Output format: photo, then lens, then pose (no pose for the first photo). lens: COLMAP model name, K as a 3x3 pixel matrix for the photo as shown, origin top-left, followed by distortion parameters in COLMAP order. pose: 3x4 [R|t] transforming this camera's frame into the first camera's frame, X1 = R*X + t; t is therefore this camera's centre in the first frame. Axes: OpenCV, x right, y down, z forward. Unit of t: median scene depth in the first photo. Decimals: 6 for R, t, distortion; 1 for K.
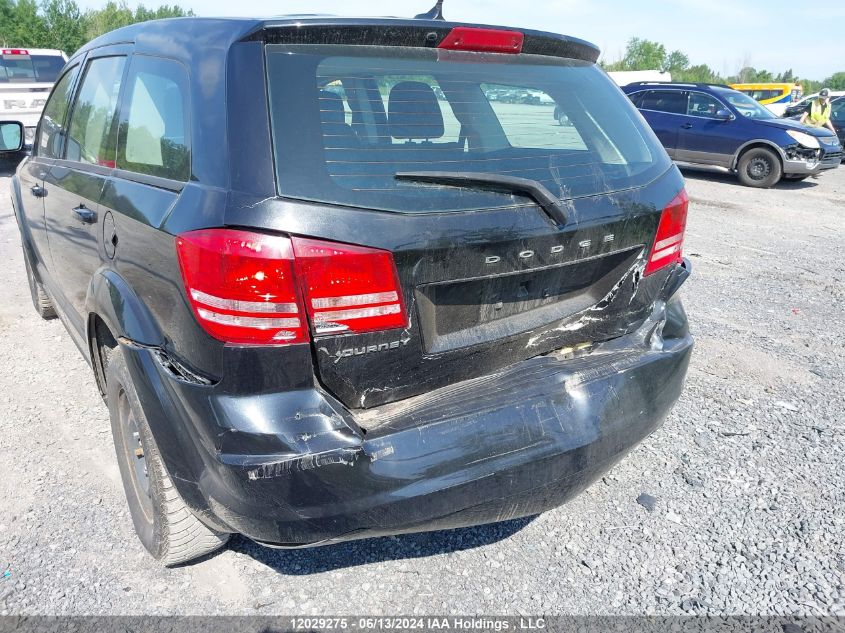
lens RADIAL K [[668.9, 0, 422.5], [0, 668.9, 315.7], [0, 0, 1]] dist [0.015616, 0.000428]
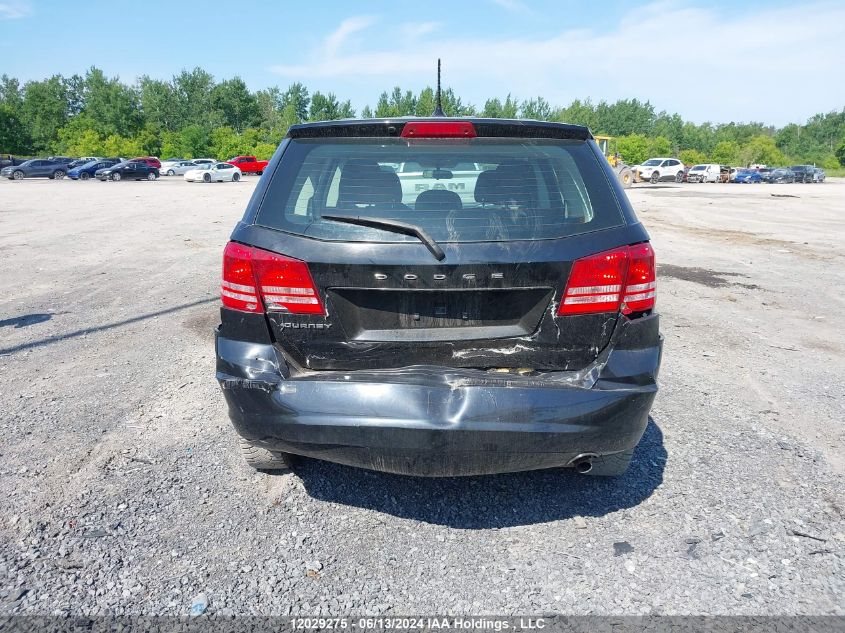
lens RADIAL K [[668.9, 0, 422.8], [0, 668.9, 316.9], [0, 0, 1]] dist [0.015616, 0.000428]
pose [[0.808820, 0.114975, -0.576707, 1.022668], [-0.181048, 0.981751, -0.058189, 0.068639], [0.559493, 0.151476, 0.814876, -0.111862]]
